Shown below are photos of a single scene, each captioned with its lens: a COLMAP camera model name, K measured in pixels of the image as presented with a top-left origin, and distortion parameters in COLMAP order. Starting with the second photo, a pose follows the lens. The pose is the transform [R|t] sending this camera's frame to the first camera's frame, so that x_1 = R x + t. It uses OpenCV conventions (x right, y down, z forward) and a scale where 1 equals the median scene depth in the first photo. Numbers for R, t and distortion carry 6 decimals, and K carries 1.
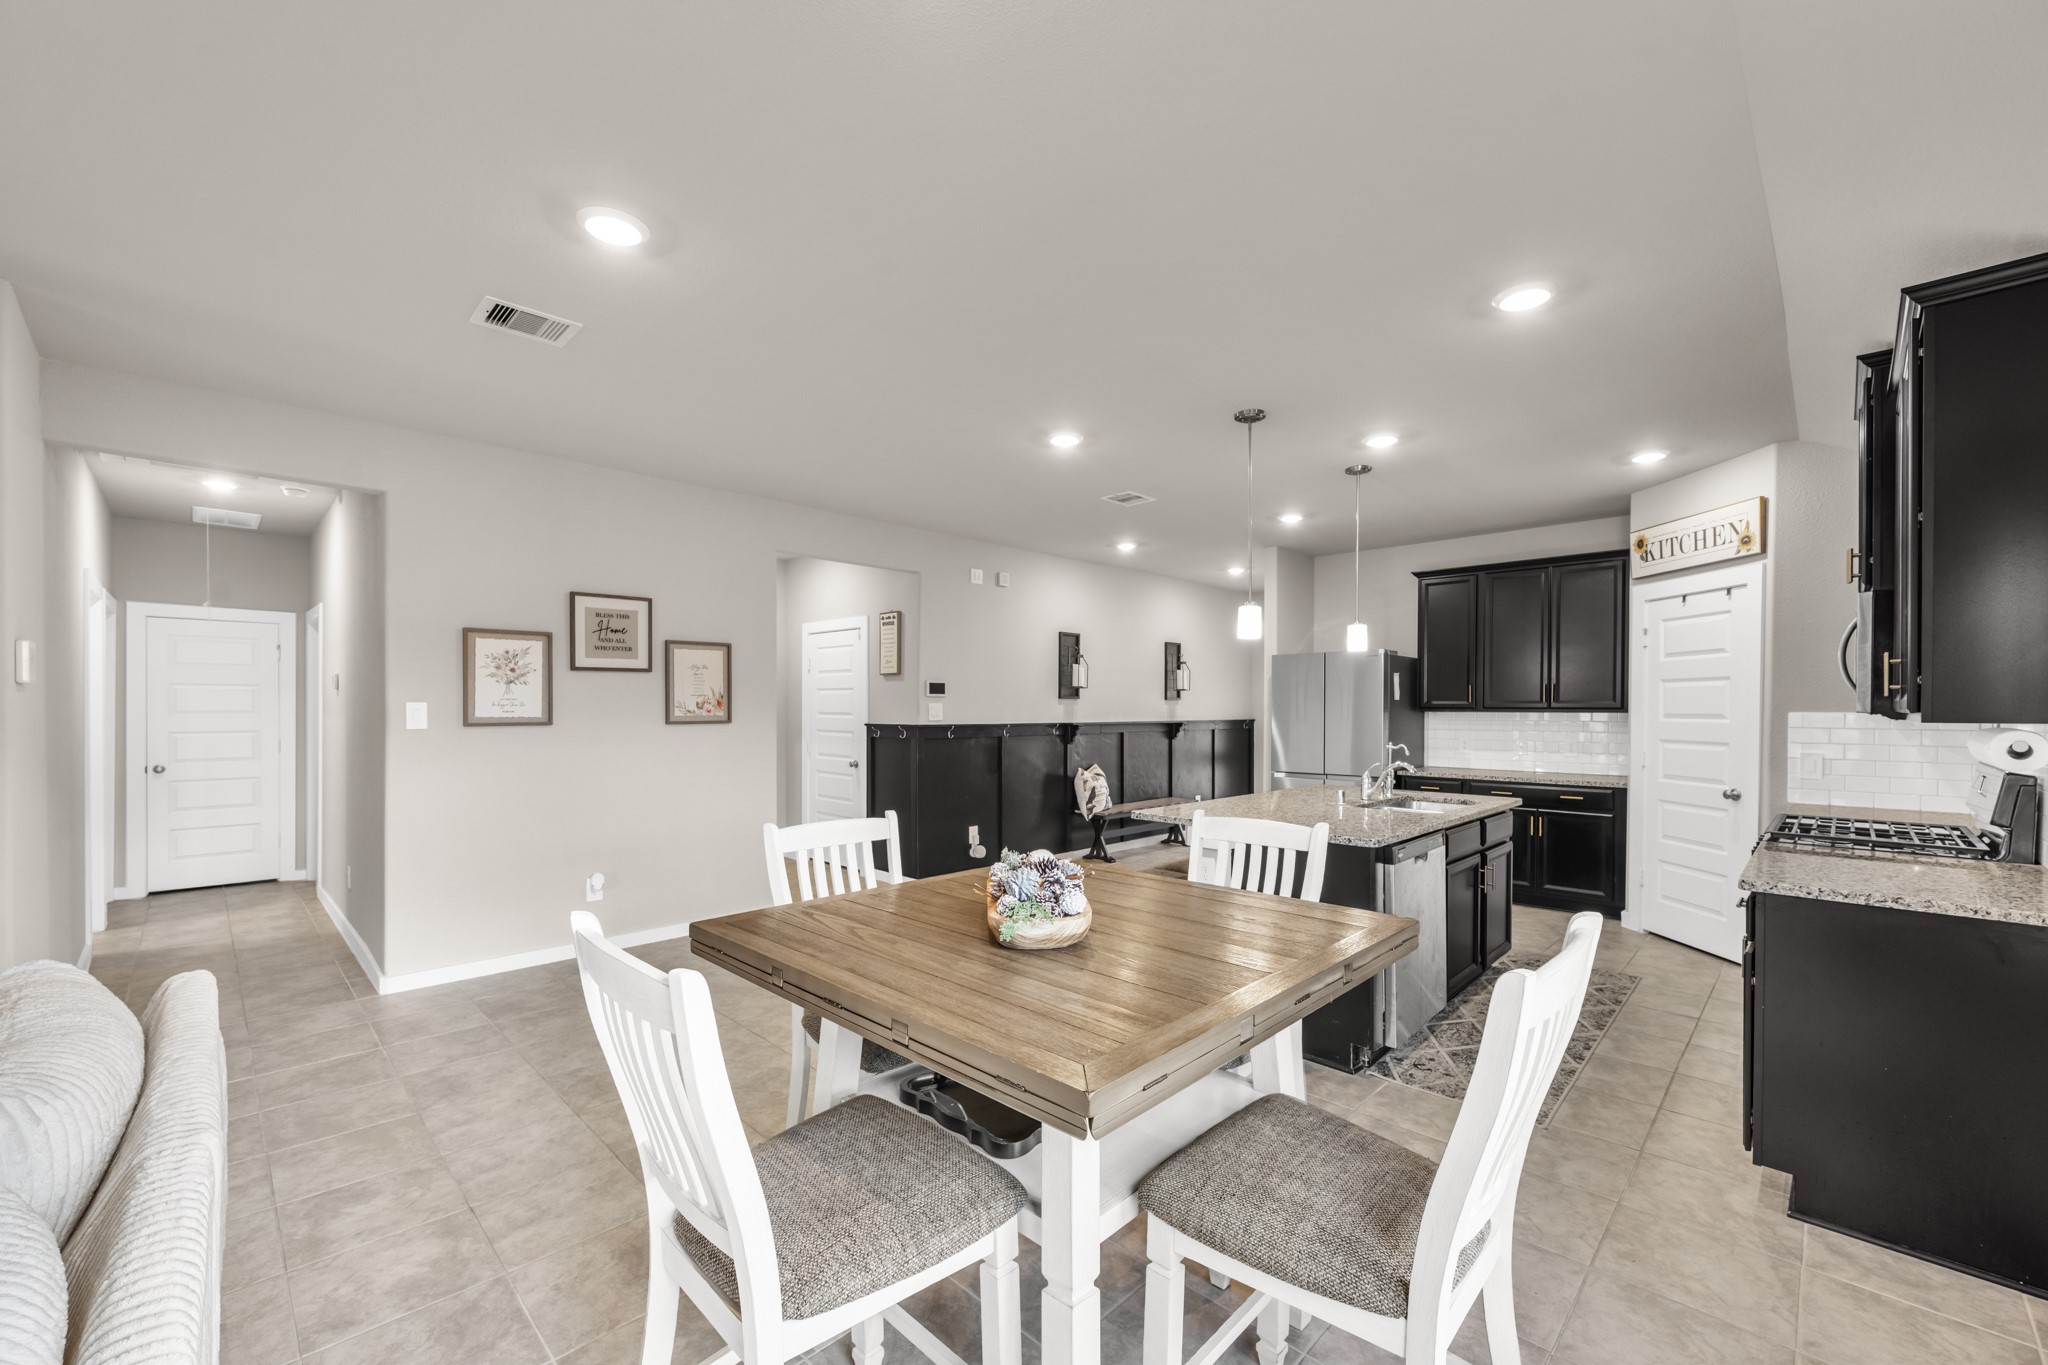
lens RADIAL K [[823.8, 0, 1034.5], [0, 823.8, 713.9], [0, 0, 1]] dist [-0.000549, -0.000083]
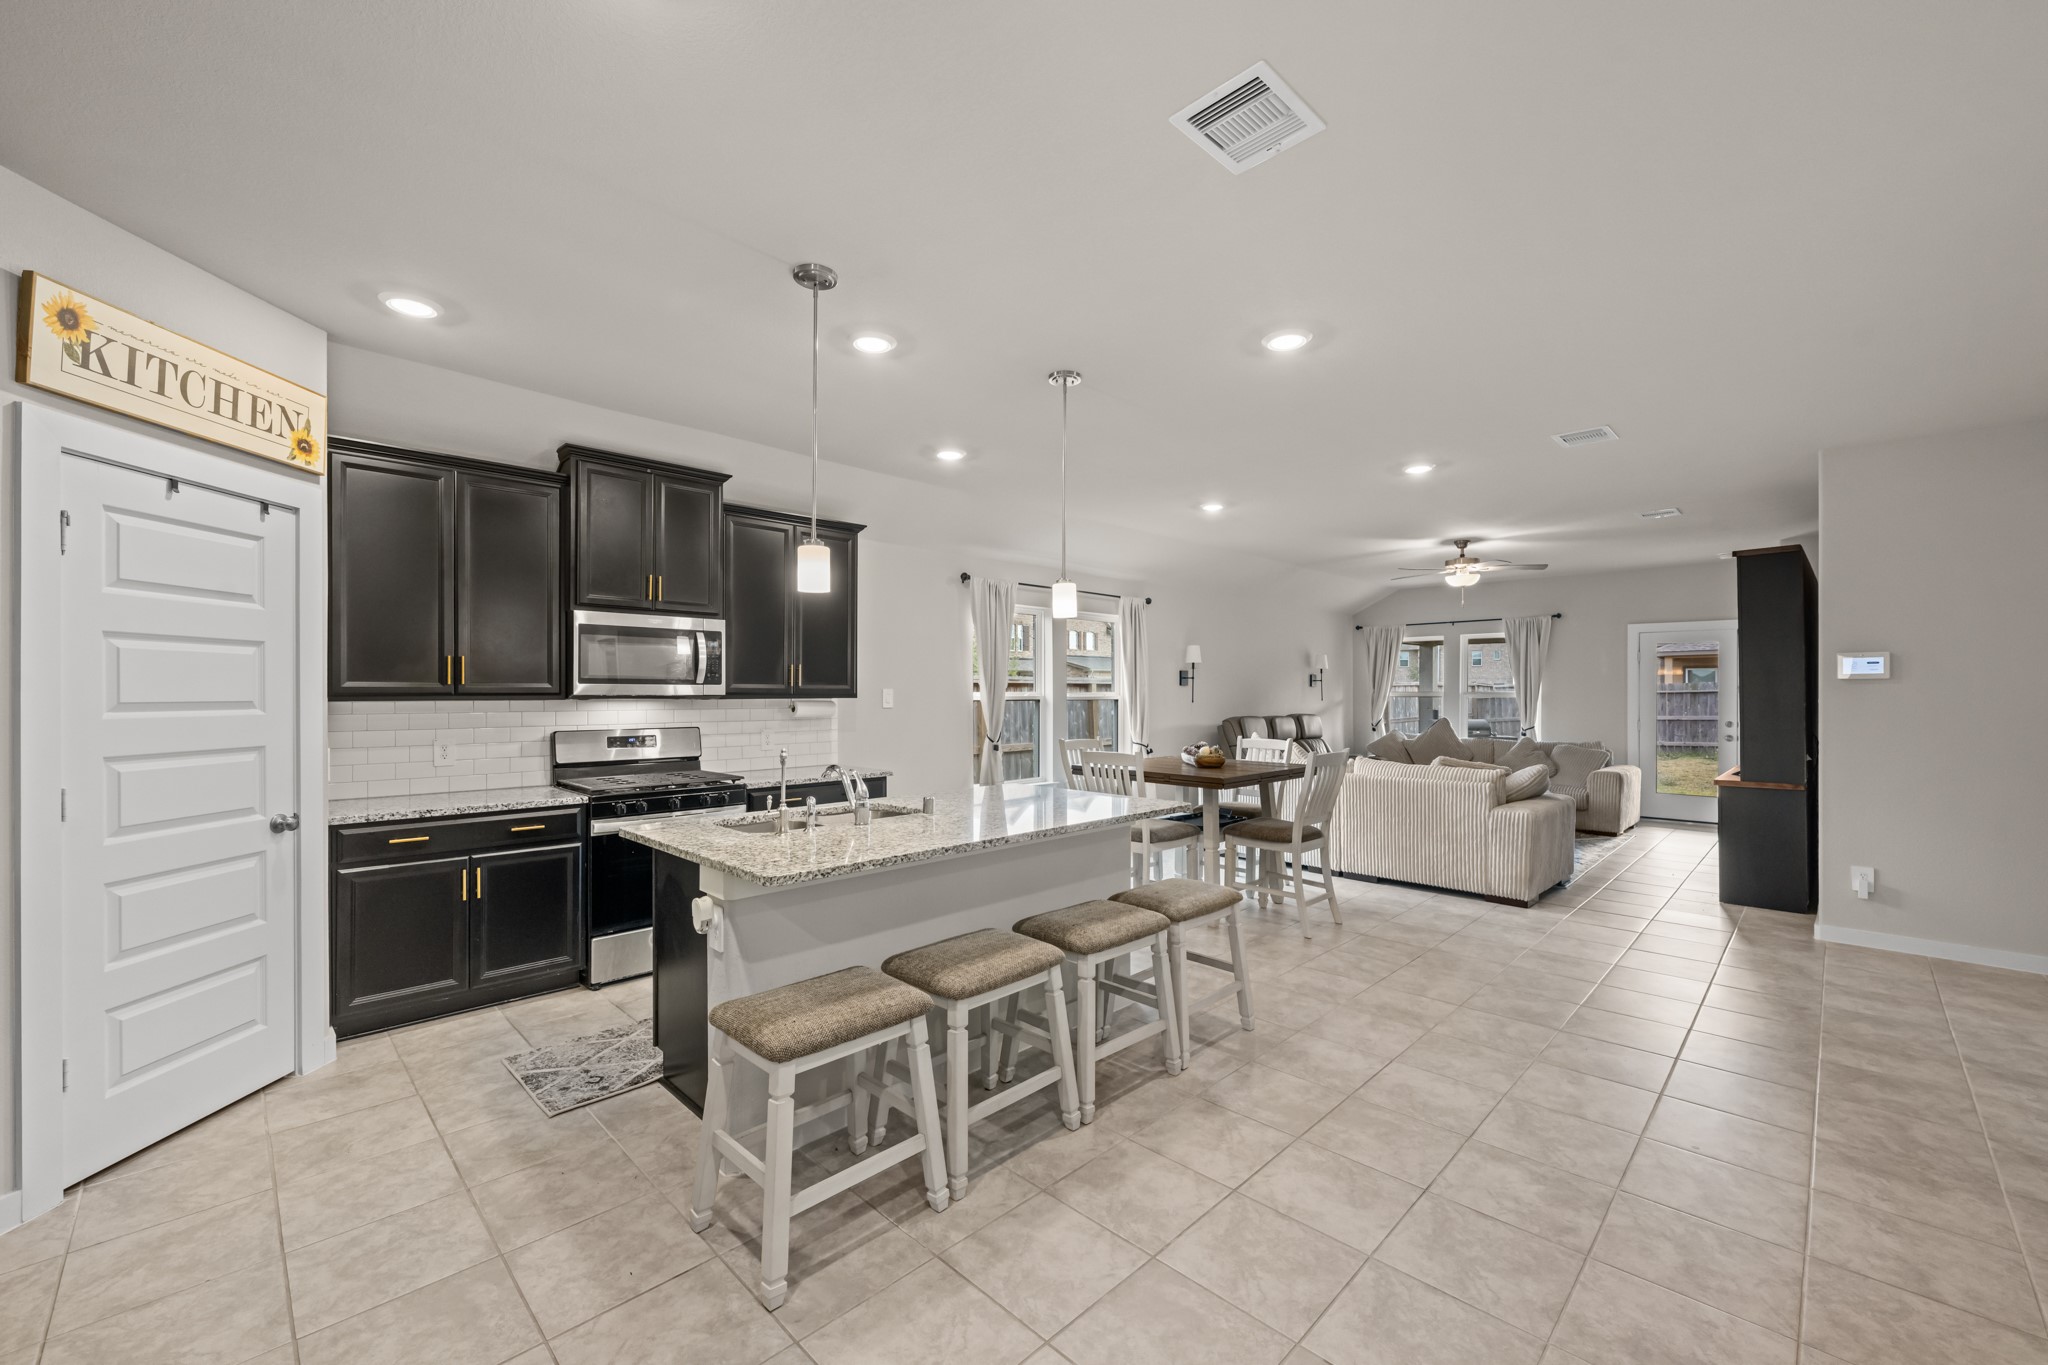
lens RADIAL K [[812.3, 0, 1026.5], [0, 812.3, 691.1], [0, 0, 1]] dist [-0.001139, -0.000054]
pose [[-0.999889, -0.002164, 0.014737, 0.215610], [-0.002074, 0.999979, 0.006132, -0.010522], [-0.014750, 0.006101, -0.999873, 1.424309]]
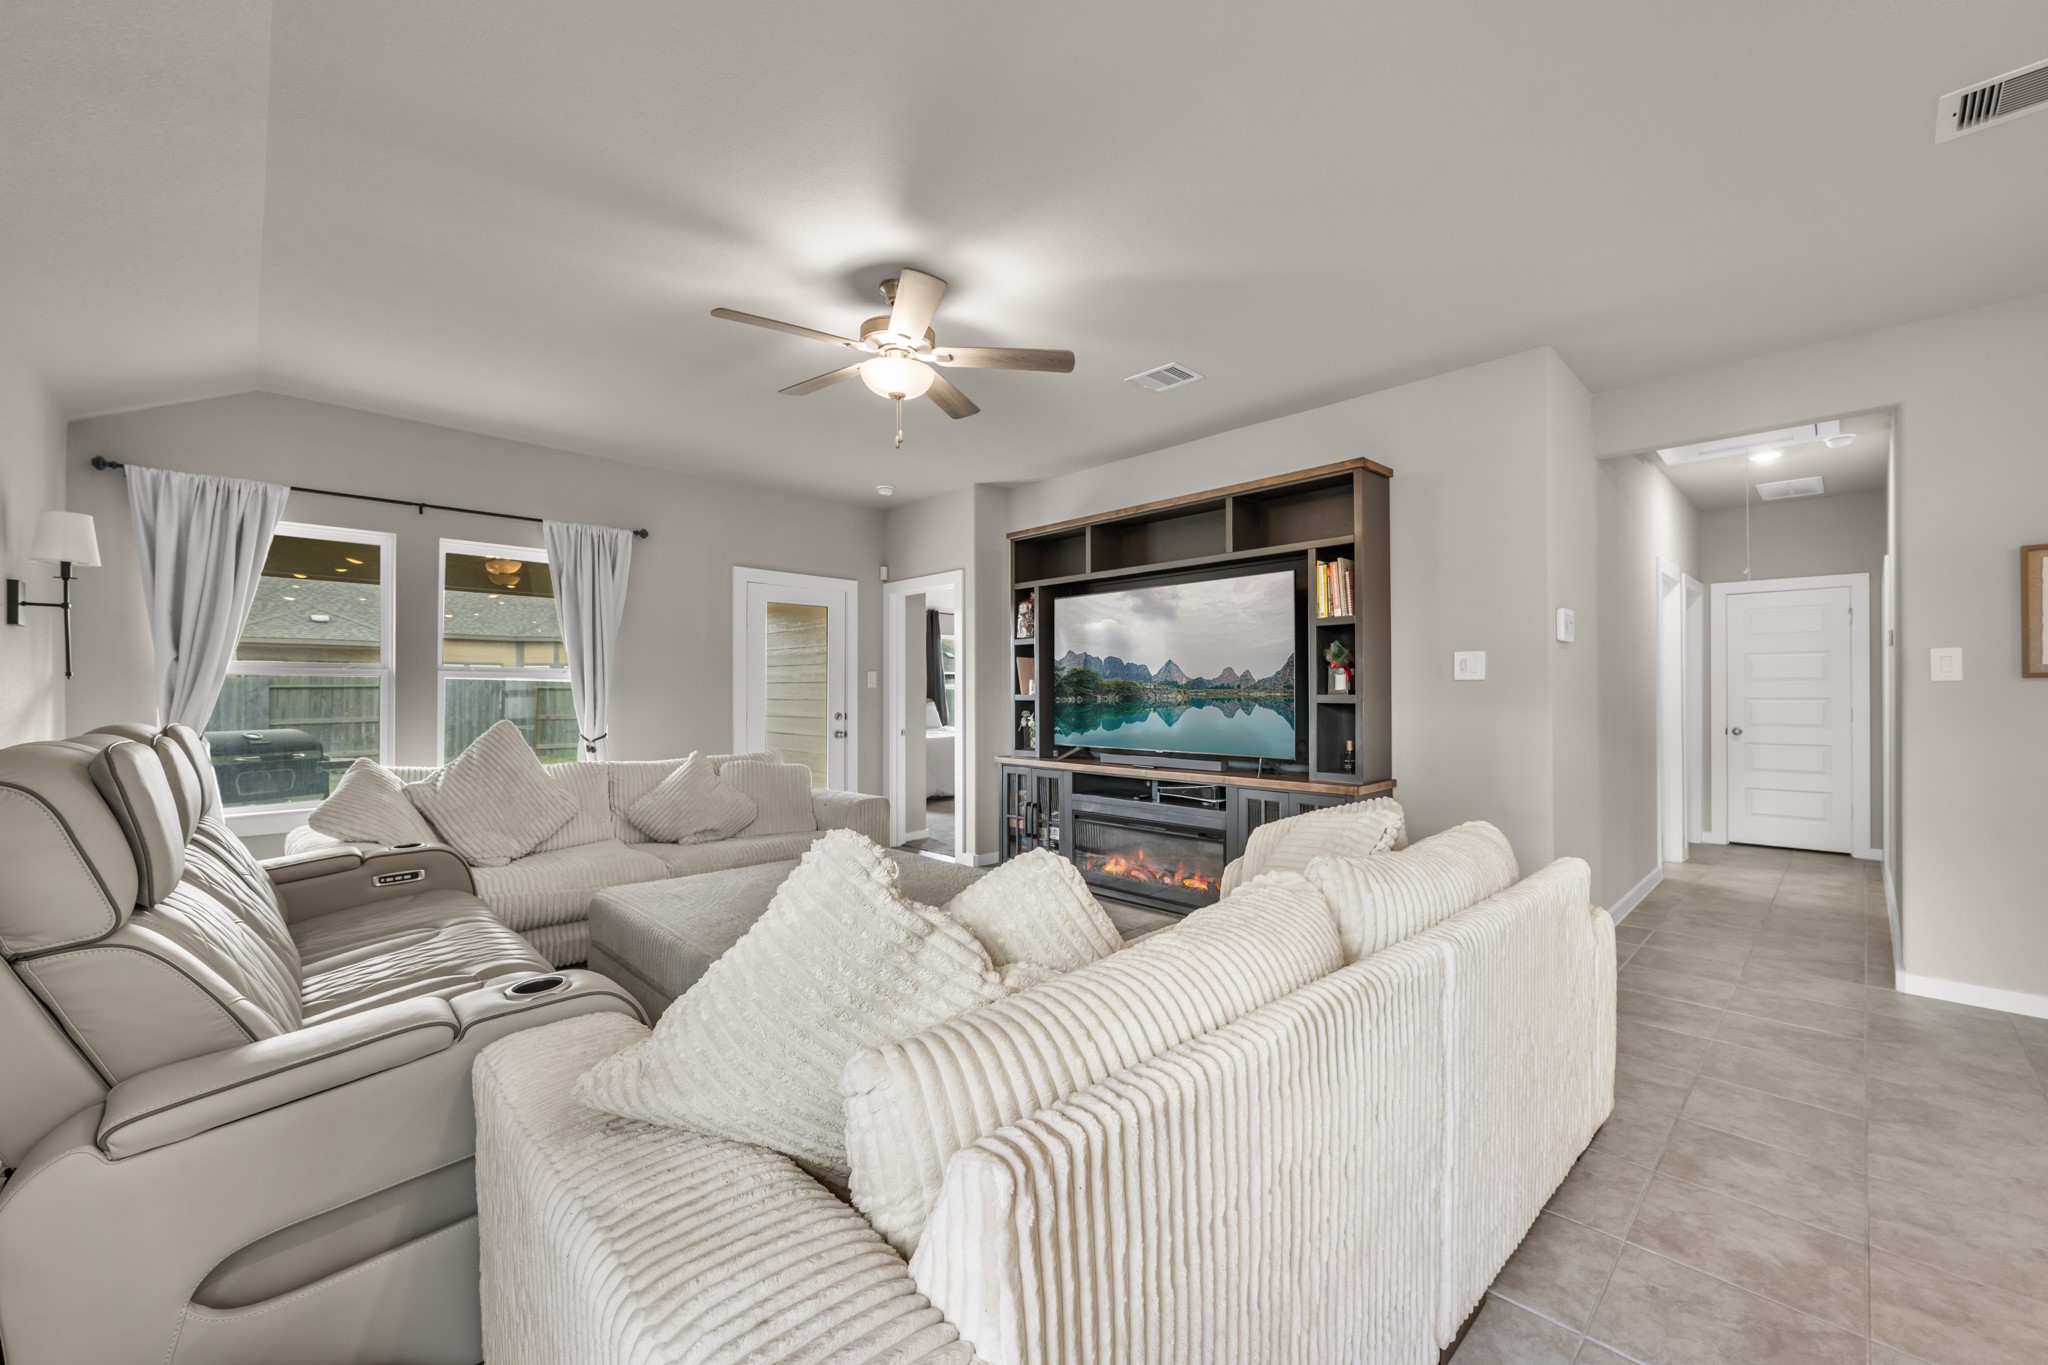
lens RADIAL K [[812.3, 0, 1026.5], [0, 812.3, 691.1], [0, 0, 1]] dist [-0.001139, -0.000054]
pose [[-0.026430, -0.007471, -0.999623, 0.059269], [-0.006571, 0.999952, -0.007300, 0.032018], [0.999629, 0.006376, -0.026478, 0.089520]]
